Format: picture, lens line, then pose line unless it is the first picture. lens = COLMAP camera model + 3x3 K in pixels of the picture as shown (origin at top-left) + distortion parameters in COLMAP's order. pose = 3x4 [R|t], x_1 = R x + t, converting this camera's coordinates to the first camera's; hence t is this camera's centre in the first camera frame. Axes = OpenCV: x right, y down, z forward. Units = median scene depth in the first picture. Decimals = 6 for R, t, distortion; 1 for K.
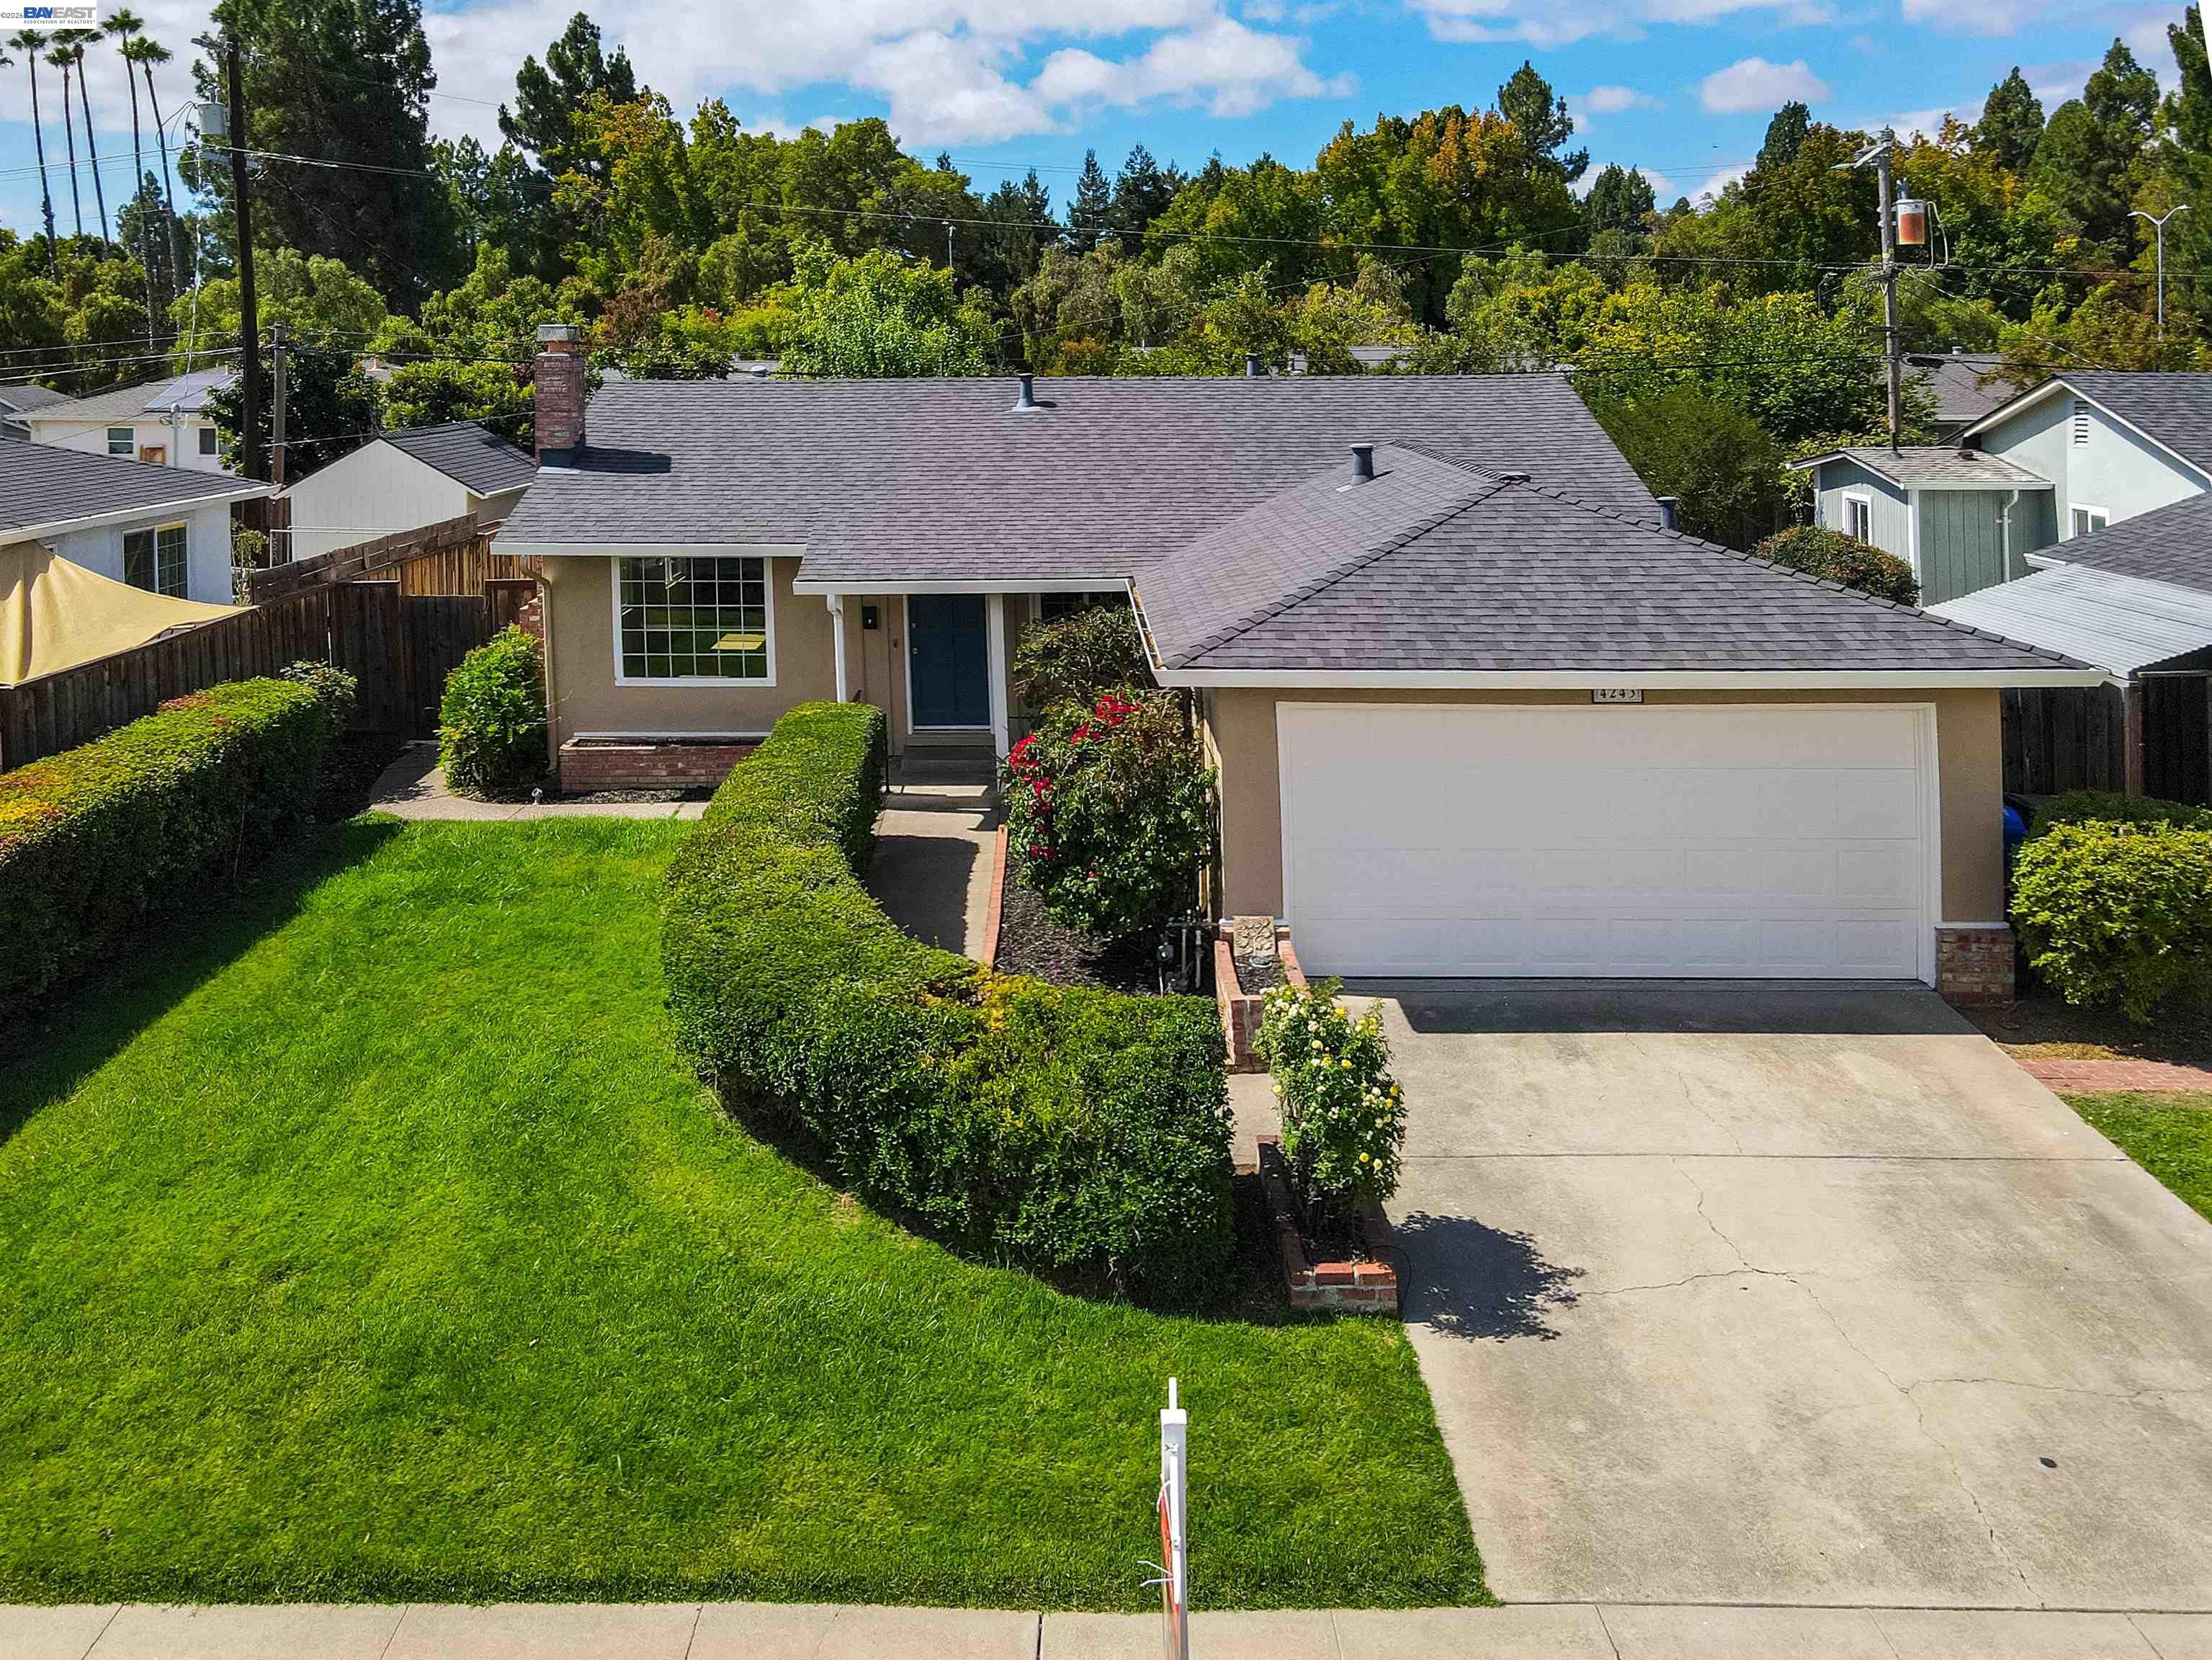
lens RADIAL K [[1709.6, 0, 1106.0], [0, 1709.6, 830.0], [0, 0, 1]] dist [0.000845, 0.028528]
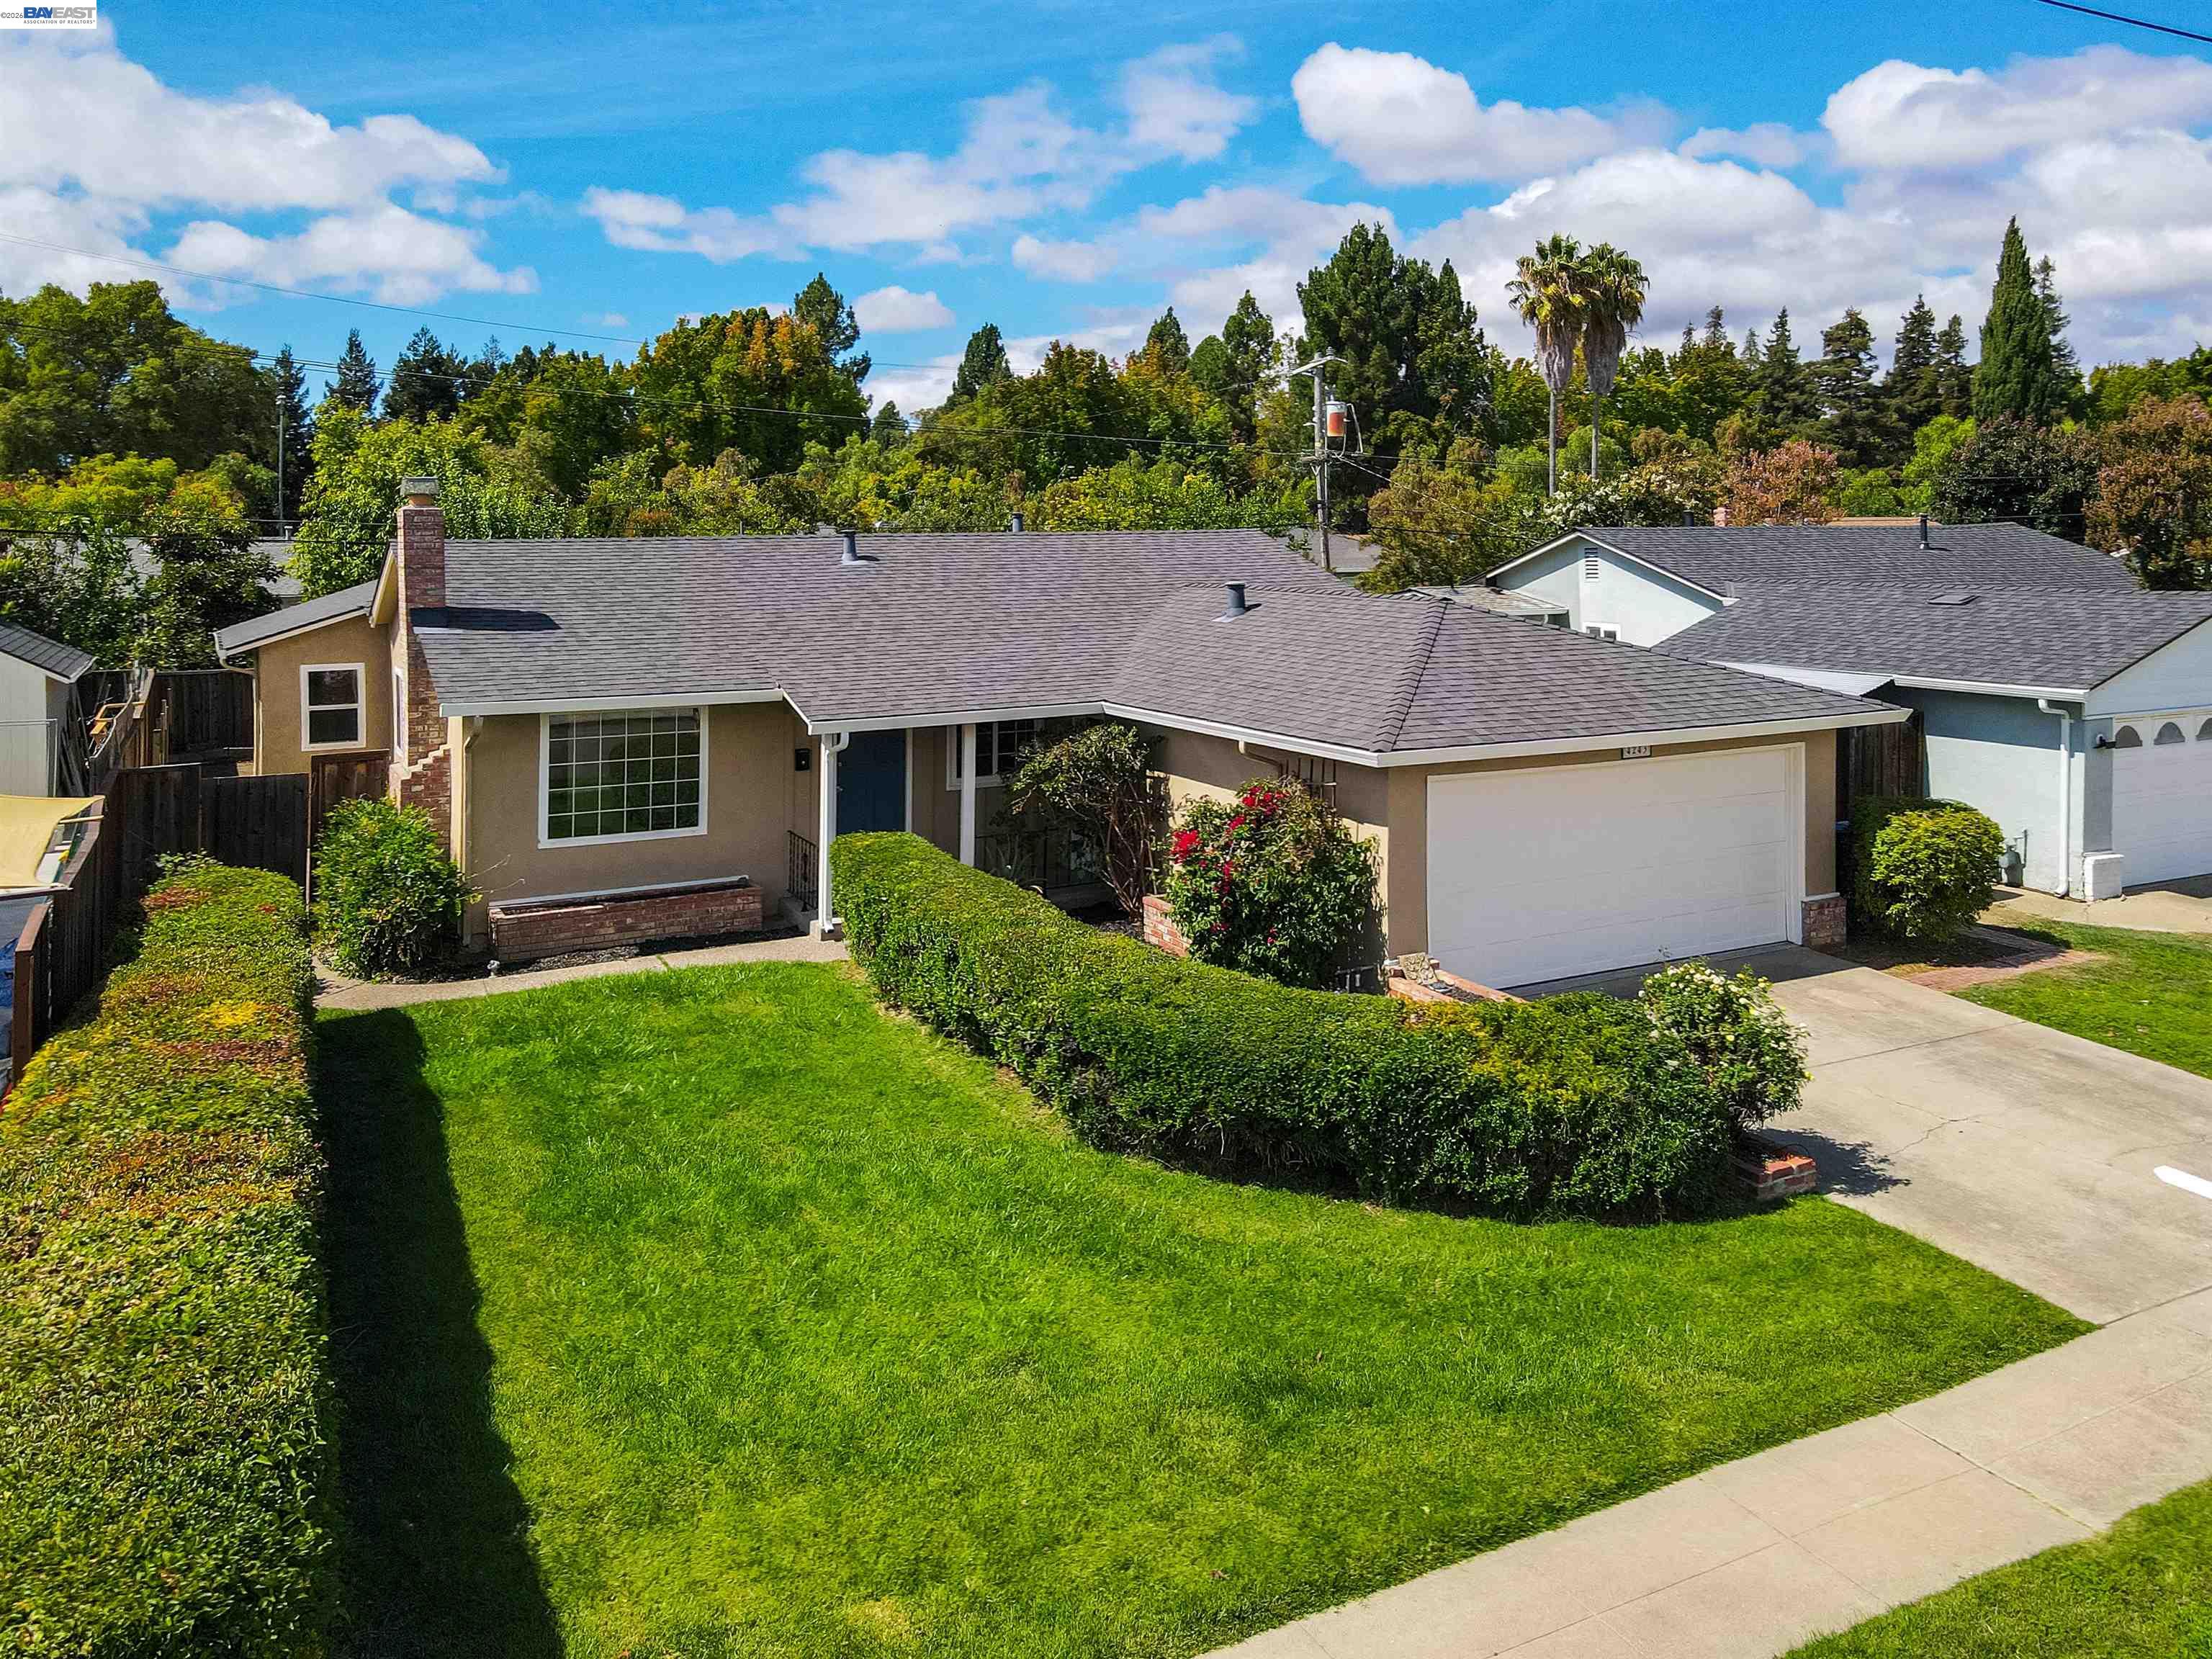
lens RADIAL K [[1573.3, 0, 1107.2], [0, 1573.3, 948.0], [0, 0, 1]] dist [-0.008957, 0.049905]
pose [[0.887647, -0.122632, 0.443897, -0.373001], [0.130458, 0.991369, 0.013005, 0.001946], [-0.441660, 0.046366, 0.895983, 0.054429]]
